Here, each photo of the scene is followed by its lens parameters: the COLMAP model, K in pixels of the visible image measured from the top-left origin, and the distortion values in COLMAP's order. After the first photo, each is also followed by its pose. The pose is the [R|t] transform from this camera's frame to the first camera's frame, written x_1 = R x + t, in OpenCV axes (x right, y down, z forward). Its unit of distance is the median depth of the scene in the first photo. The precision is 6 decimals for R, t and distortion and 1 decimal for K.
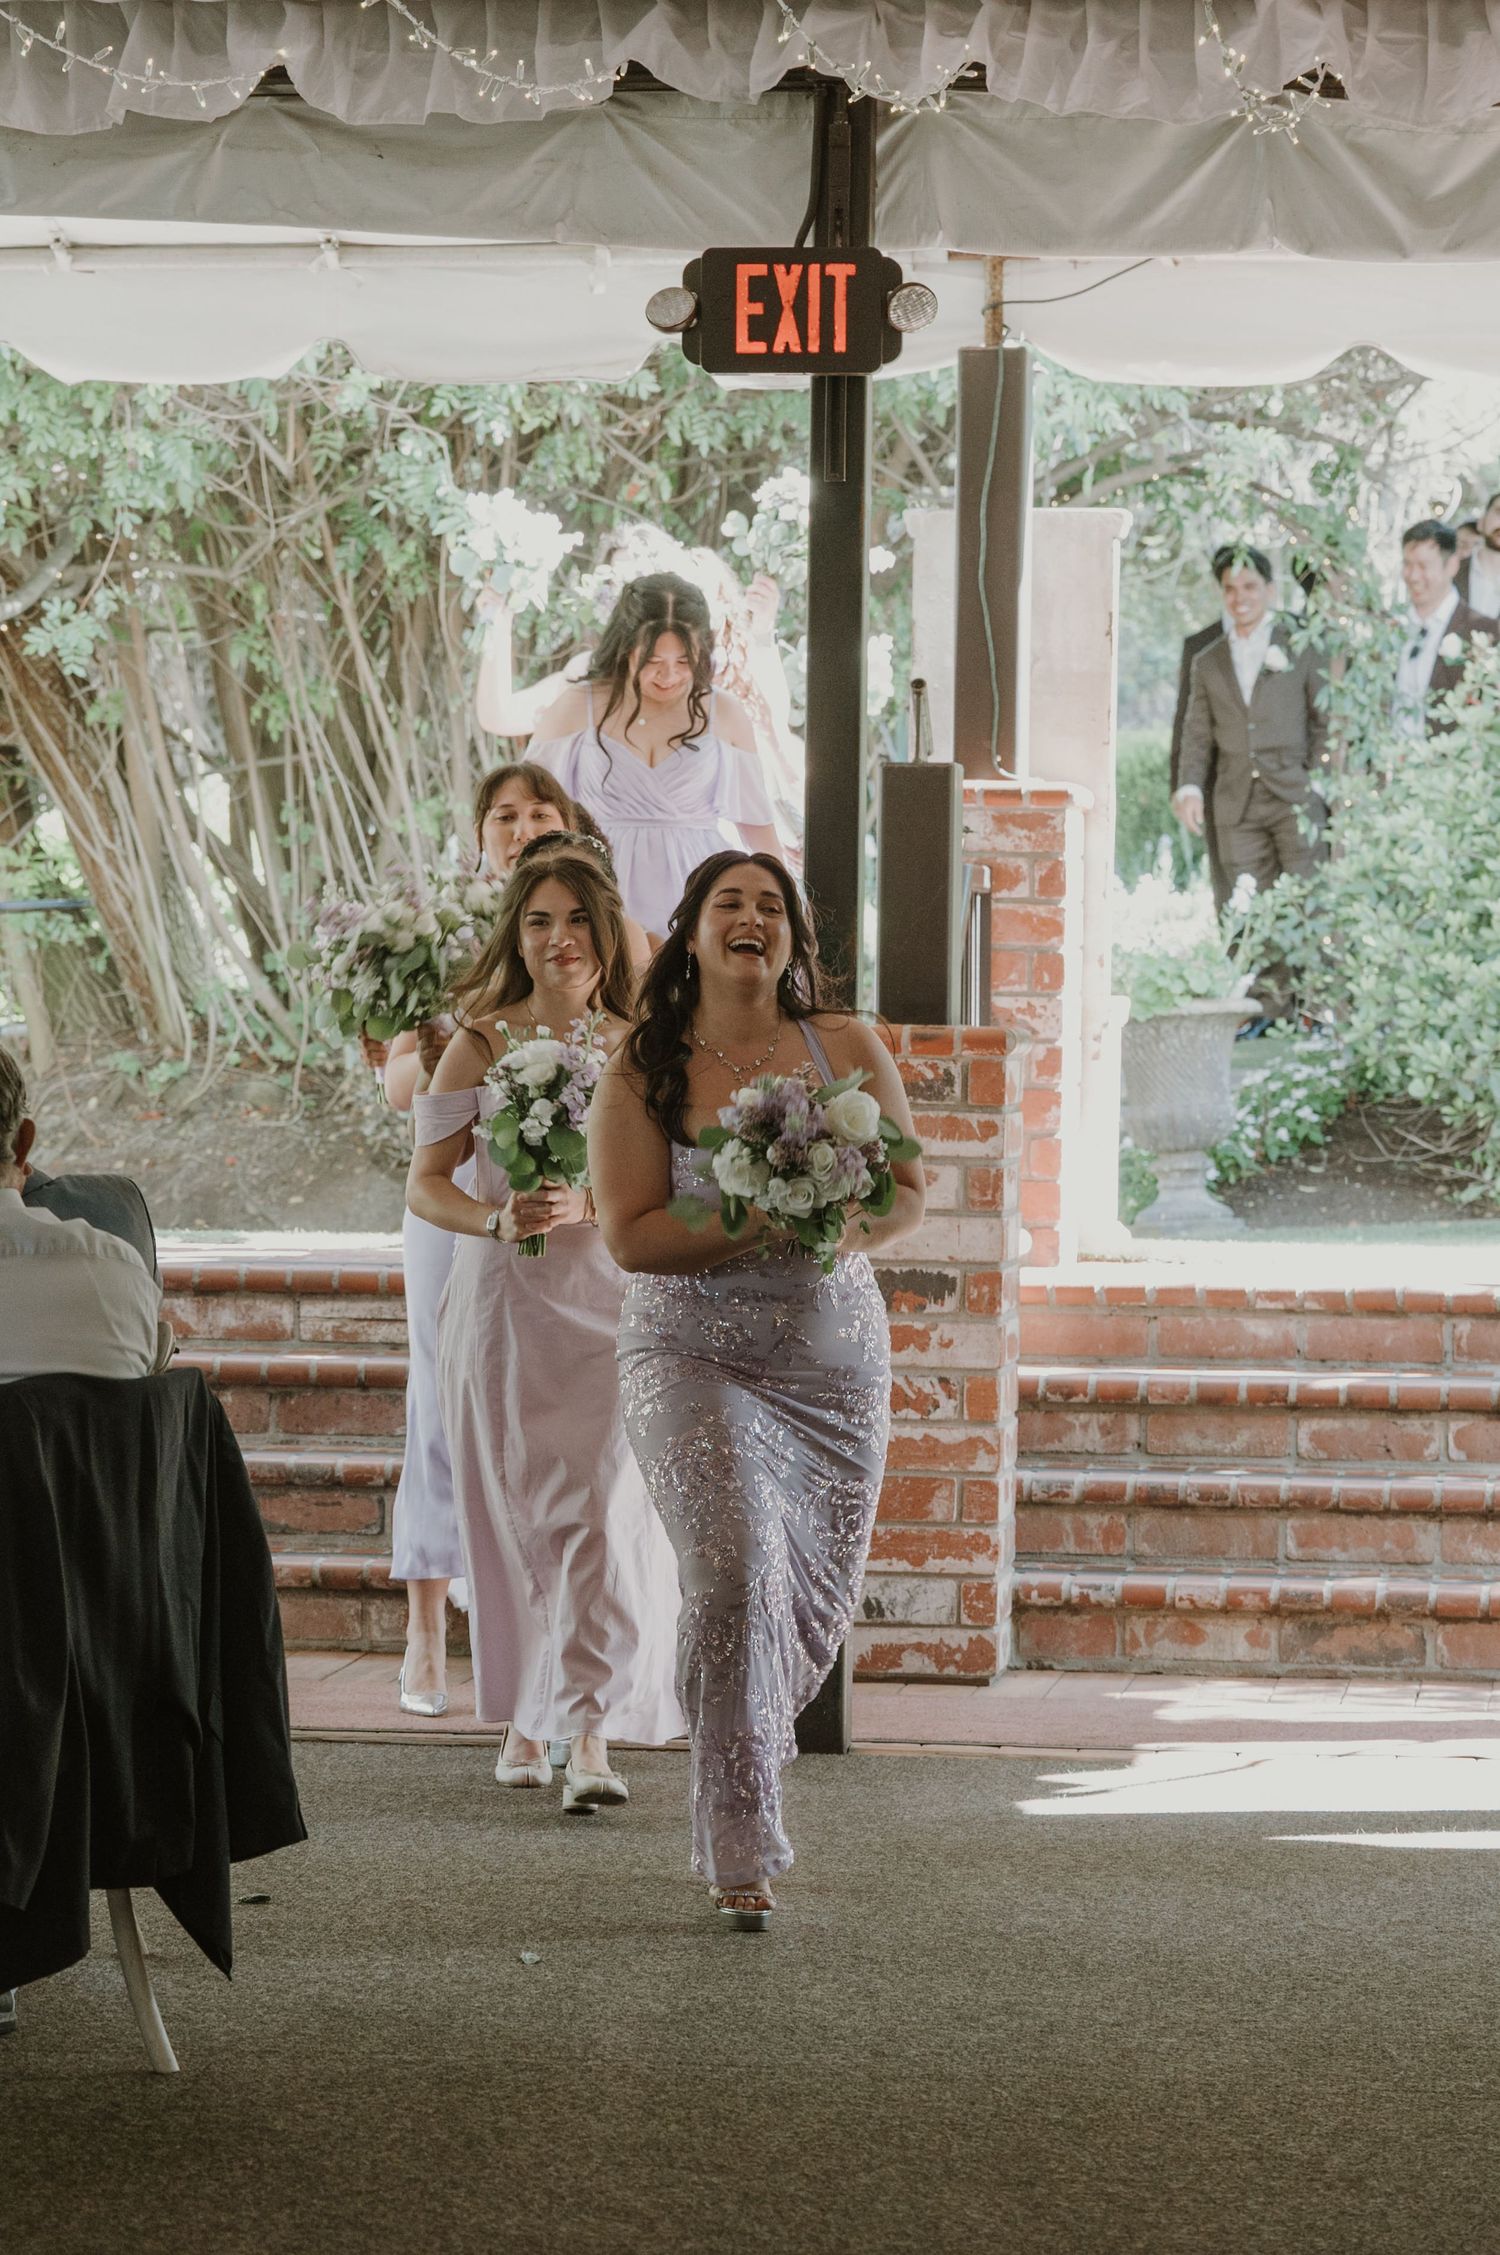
lens RADIAL K [[7684.0, 0, 747.0], [0, 7684.0, 1133.1], [0, 0, 1]] dist [0.087114, 0.000000]
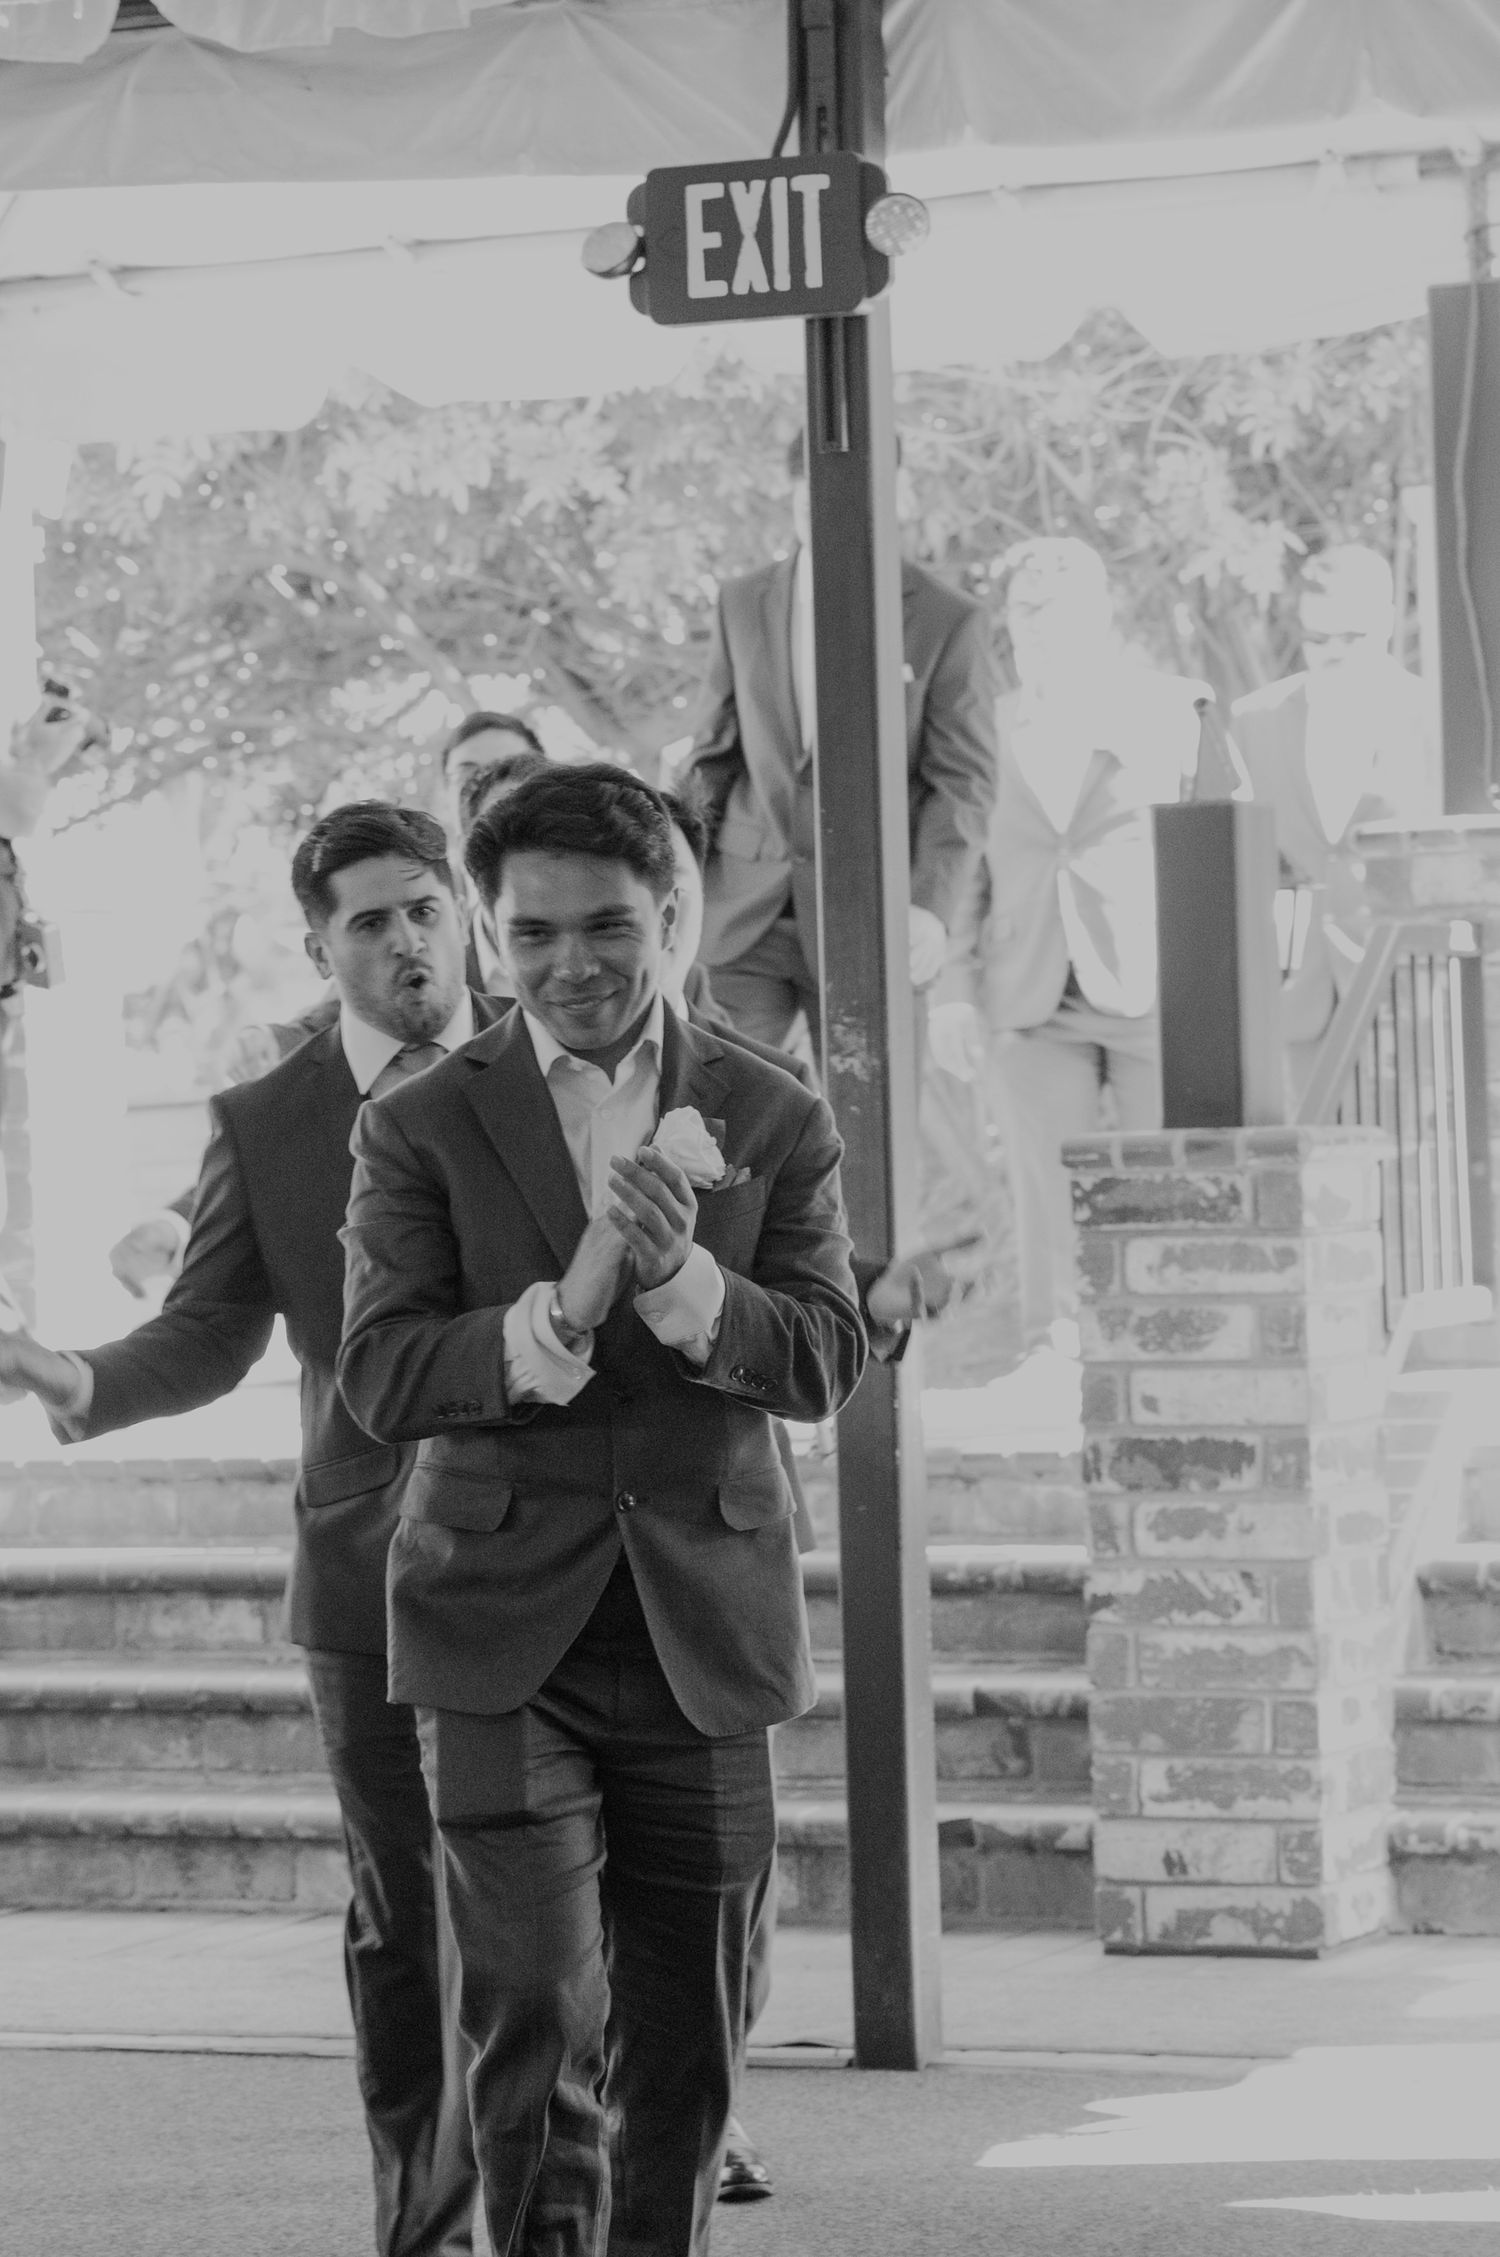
lens RADIAL K [[7690.9, 0, 750.4], [0, 7690.9, 1118.8], [0, 0, 1]] dist [0.087114, 0.000000]
pose [[0.954349, -0.042543, -0.295650, 0.213981], [0.038254, 0.999062, -0.020278, -0.000773], [0.296235, 0.008042, 0.955081, 0.224676]]
